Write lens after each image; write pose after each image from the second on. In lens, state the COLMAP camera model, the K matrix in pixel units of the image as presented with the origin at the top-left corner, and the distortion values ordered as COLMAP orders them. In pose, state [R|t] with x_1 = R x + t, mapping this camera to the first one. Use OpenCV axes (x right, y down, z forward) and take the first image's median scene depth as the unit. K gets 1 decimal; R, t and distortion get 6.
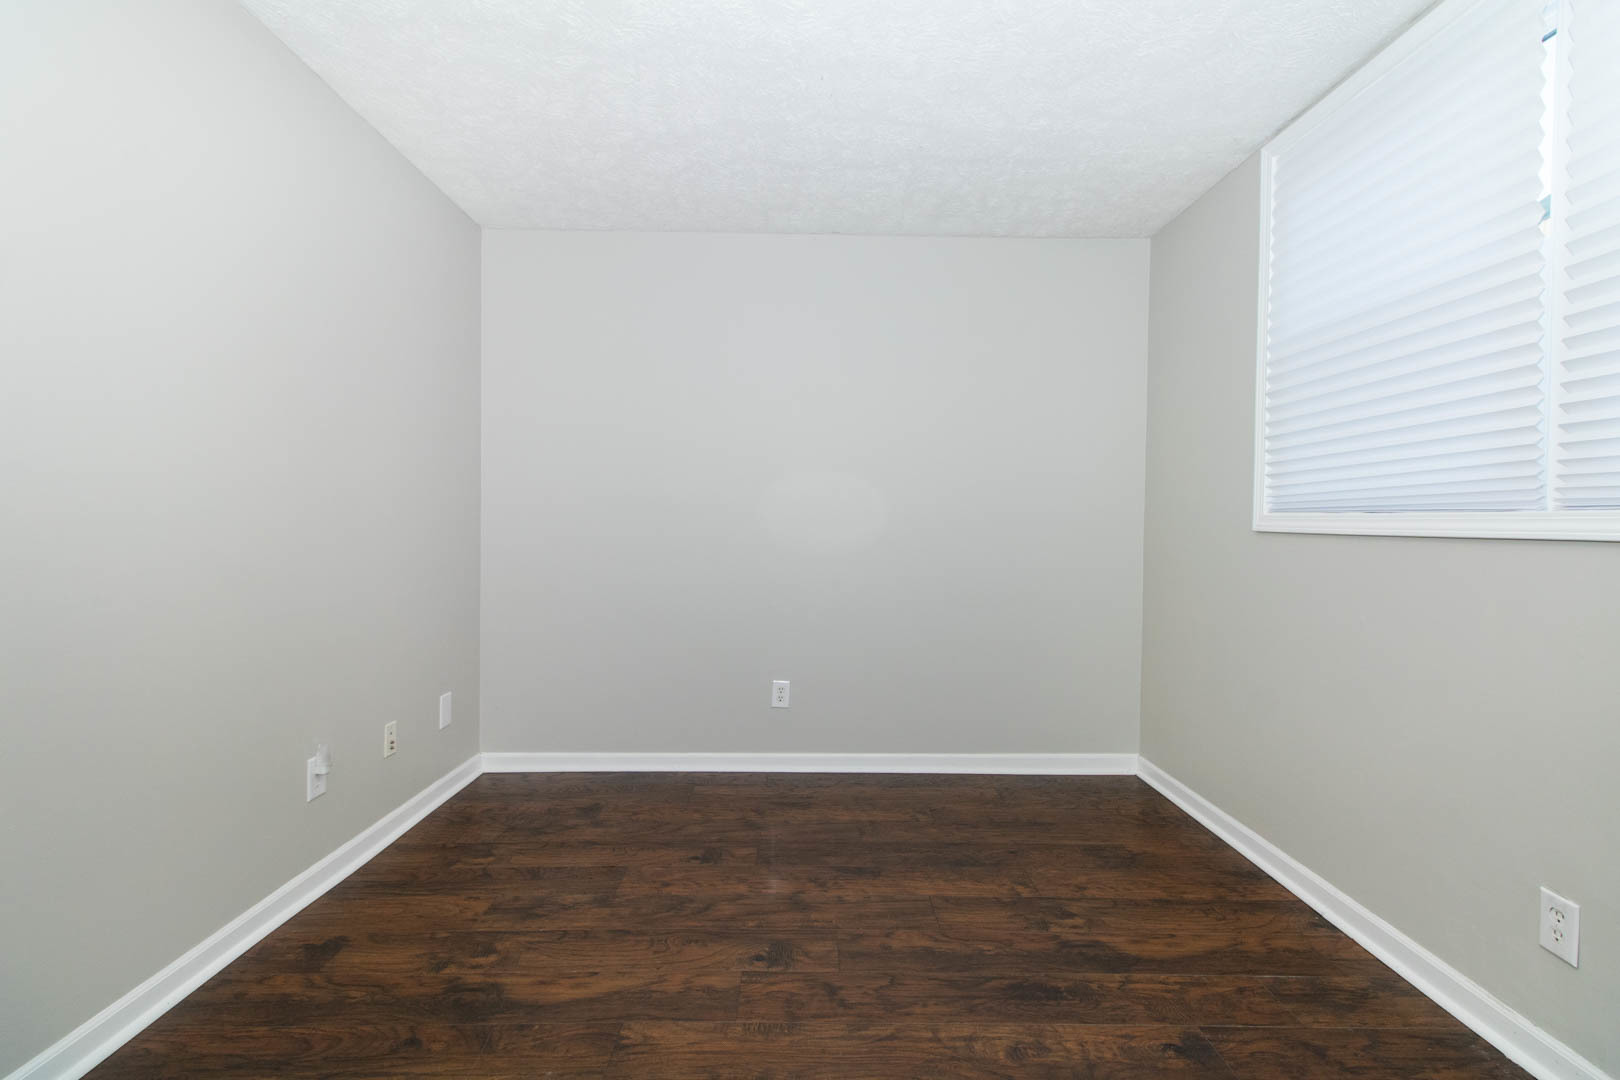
lens RADIAL K [[748.3, 0, 821.7], [0, 748.3, 526.7], [0, 0, 1]] dist [0.000122, -0.000625]
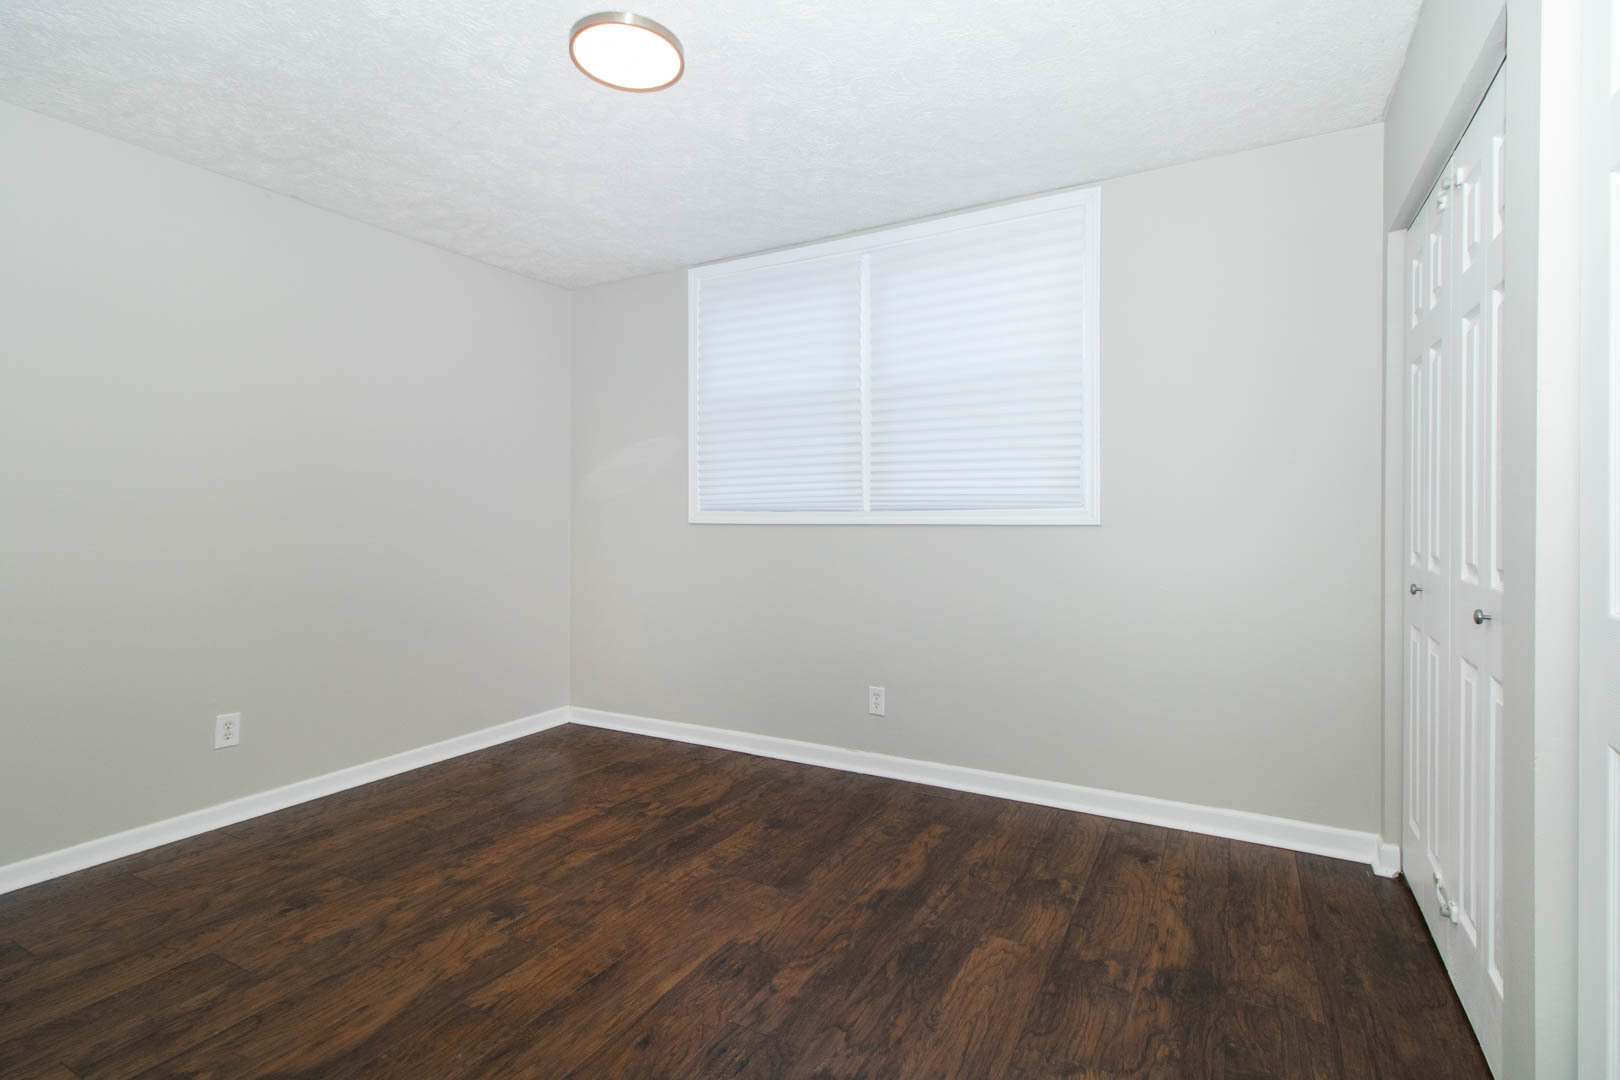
lens RADIAL K [[754.6, 0, 816.8], [0, 754.6, 511.7], [0, 0, 1]] dist [-0.001718, -0.000304]
pose [[0.500996, -0.002737, 0.865445, -0.754079], [0.013728, 0.999894, -0.004785, -0.008275], [-0.865341, 0.014279, 0.500981, 0.029149]]
